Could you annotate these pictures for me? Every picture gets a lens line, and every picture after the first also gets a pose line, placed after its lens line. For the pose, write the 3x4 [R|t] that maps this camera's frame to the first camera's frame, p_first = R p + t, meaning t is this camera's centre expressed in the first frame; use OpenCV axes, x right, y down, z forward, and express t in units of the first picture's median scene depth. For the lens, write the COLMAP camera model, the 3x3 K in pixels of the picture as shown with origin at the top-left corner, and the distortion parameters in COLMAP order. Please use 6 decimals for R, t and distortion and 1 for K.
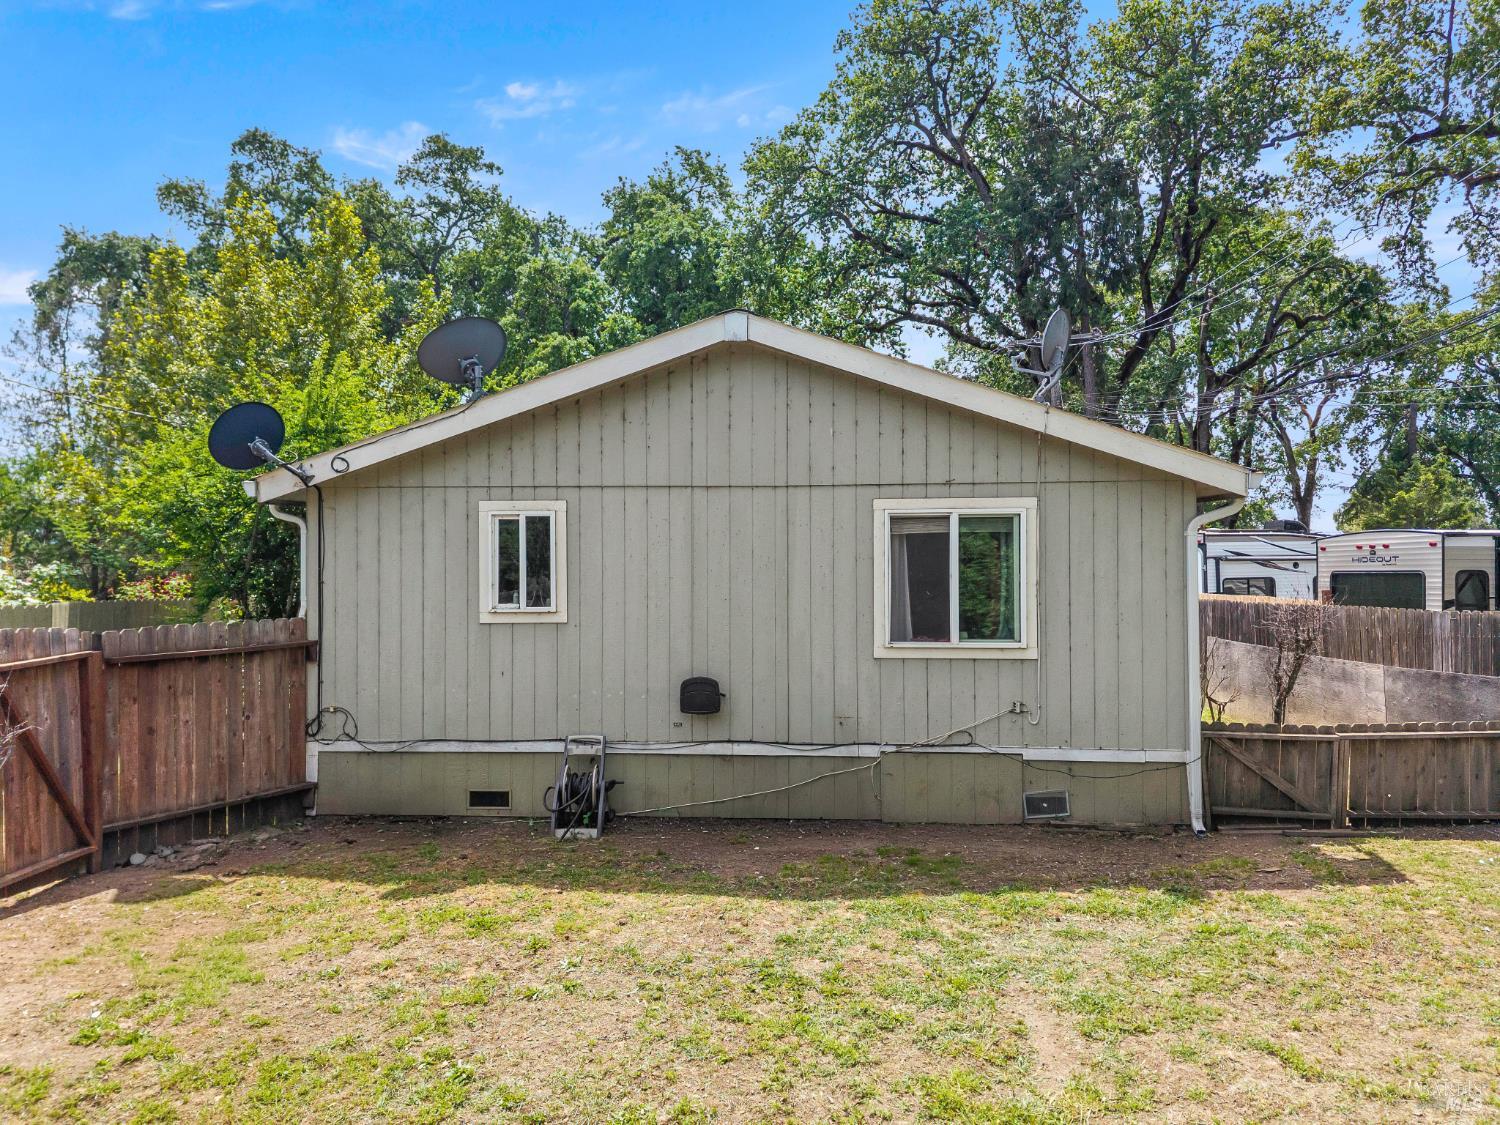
lens RADIAL K [[1006.8, 0, 746.4], [0, 1006.8, 568.6], [0, 0, 1]] dist [0.014392, -0.009552]
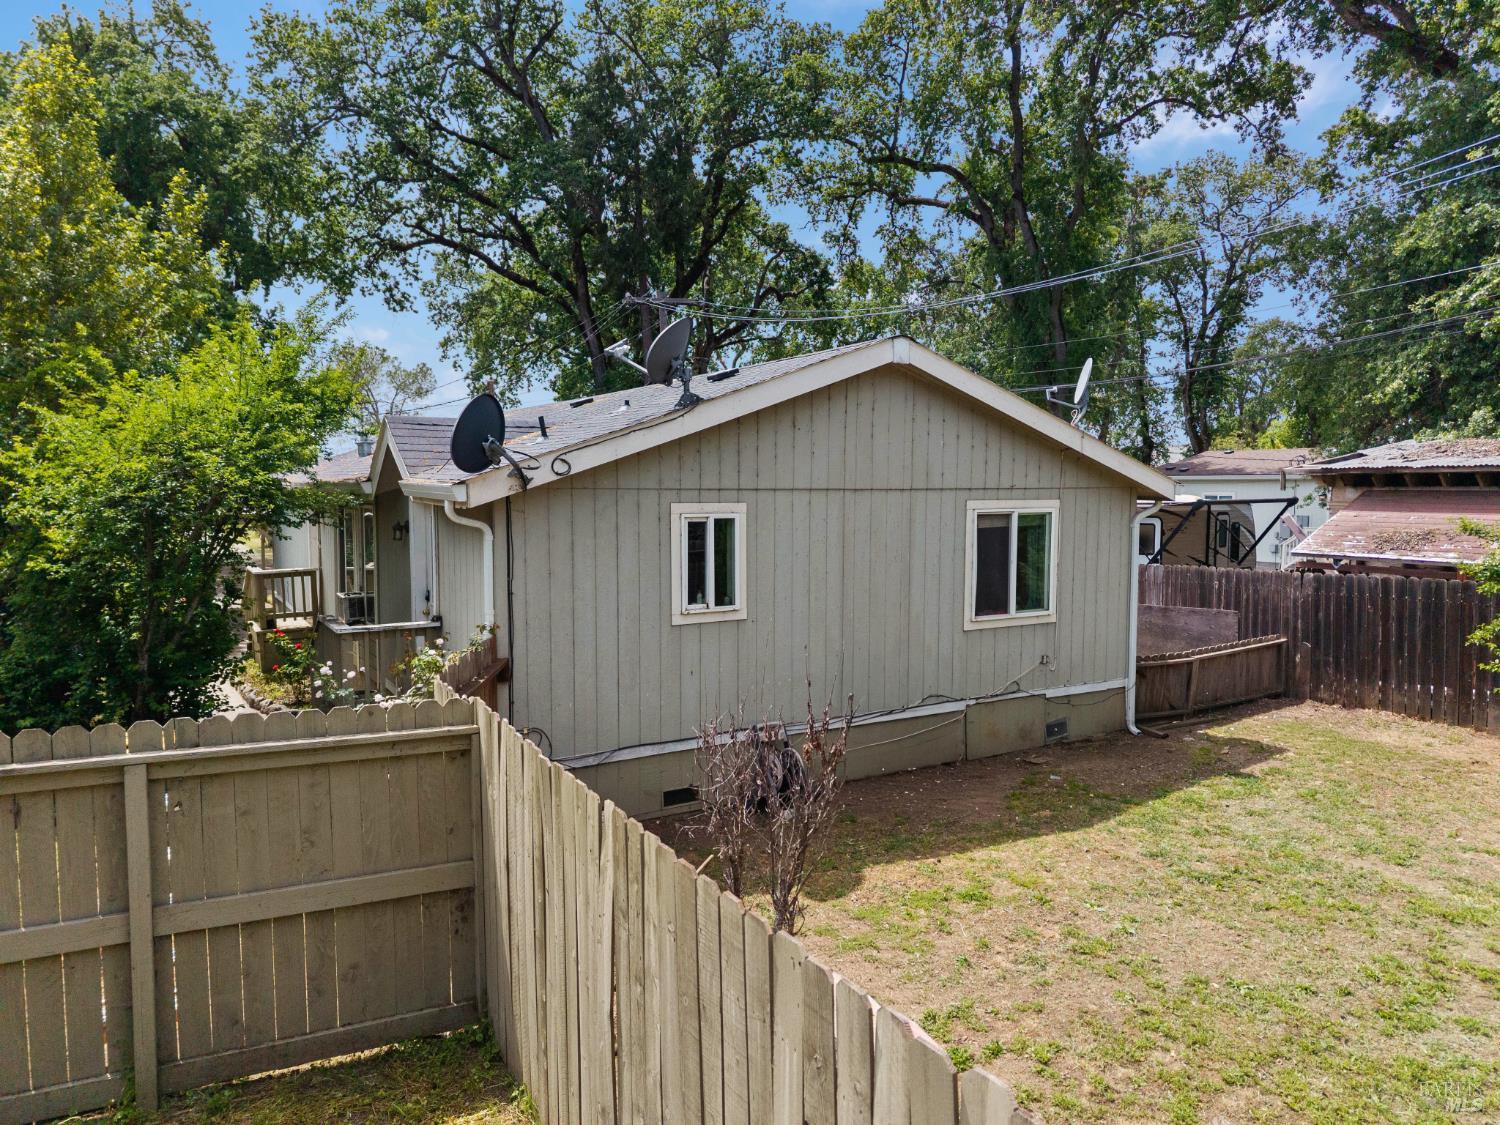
lens RADIAL K [[1006.8, 0, 746.4], [0, 1006.8, 568.6], [0, 0, 1]] dist [0.014392, -0.009552]
pose [[0.820714, -0.043652, 0.569669, -0.780826], [-0.002148, 0.996834, 0.079480, -0.082829], [-0.571335, -0.066454, 0.818022, 0.149624]]
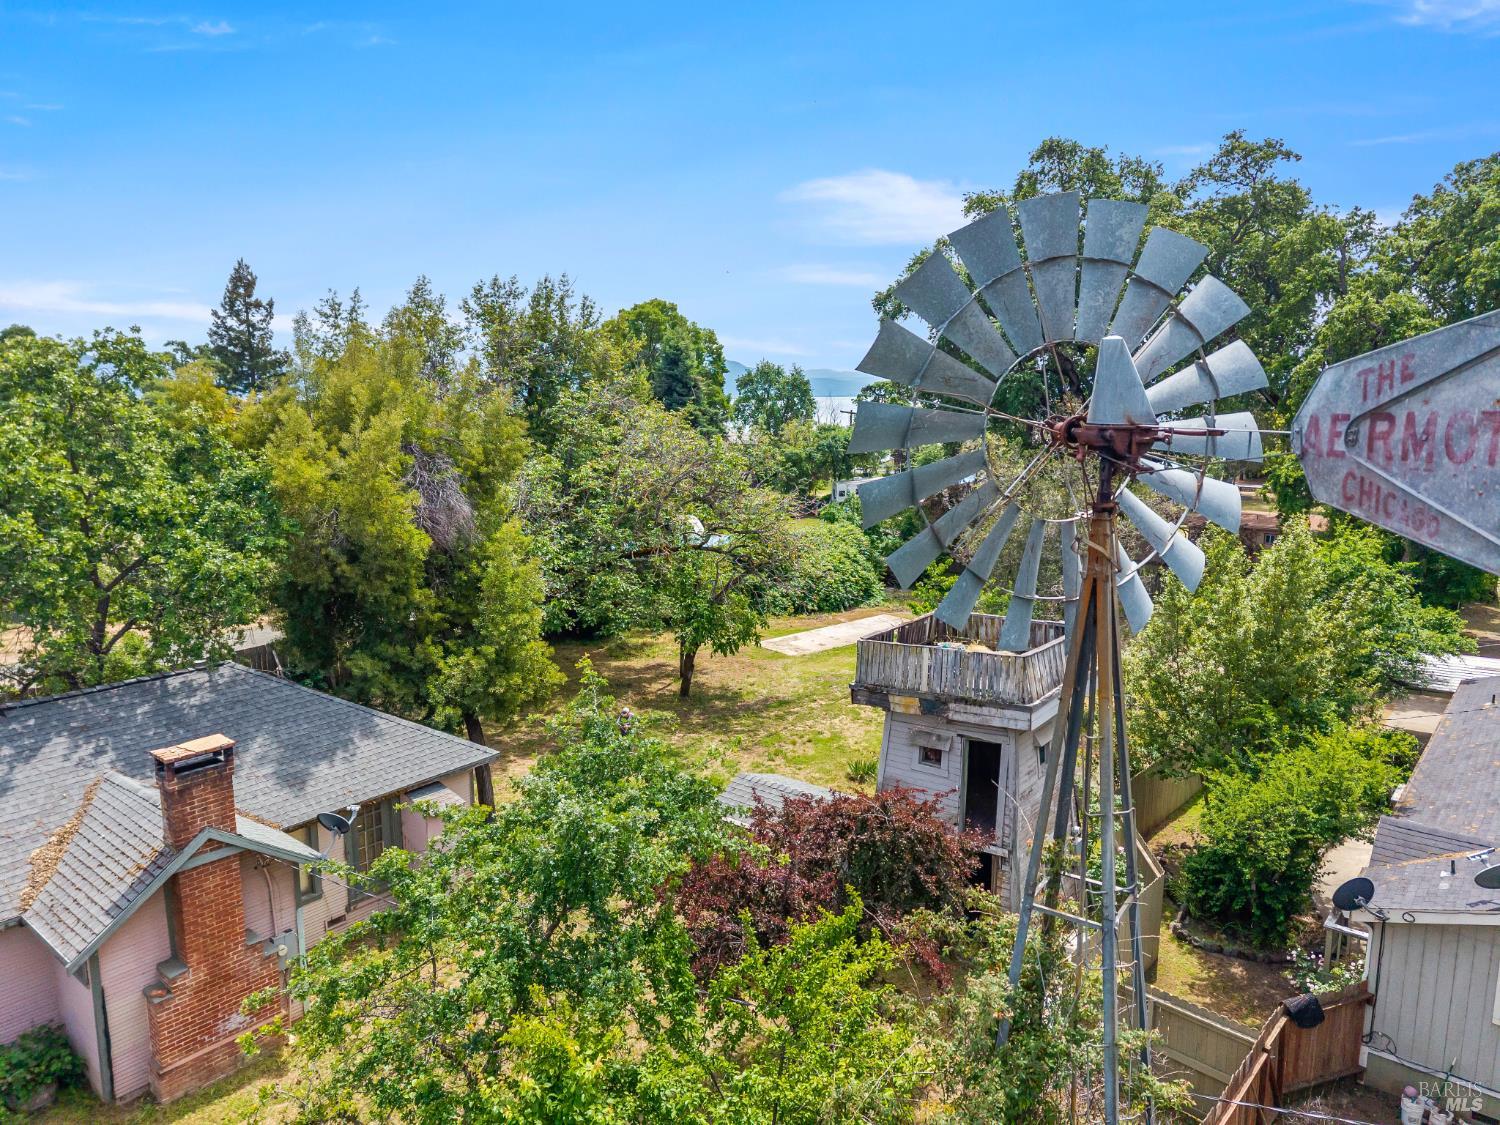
lens RADIAL K [[1006.8, 0, 746.4], [0, 1006.8, 568.6], [0, 0, 1]] dist [0.014392, -0.009552]
pose [[0.810114, 0.102571, -0.577230, -0.380871], [0.003672, 0.983670, 0.179946, -0.989922], [0.586261, -0.147897, 0.796508, -0.930784]]
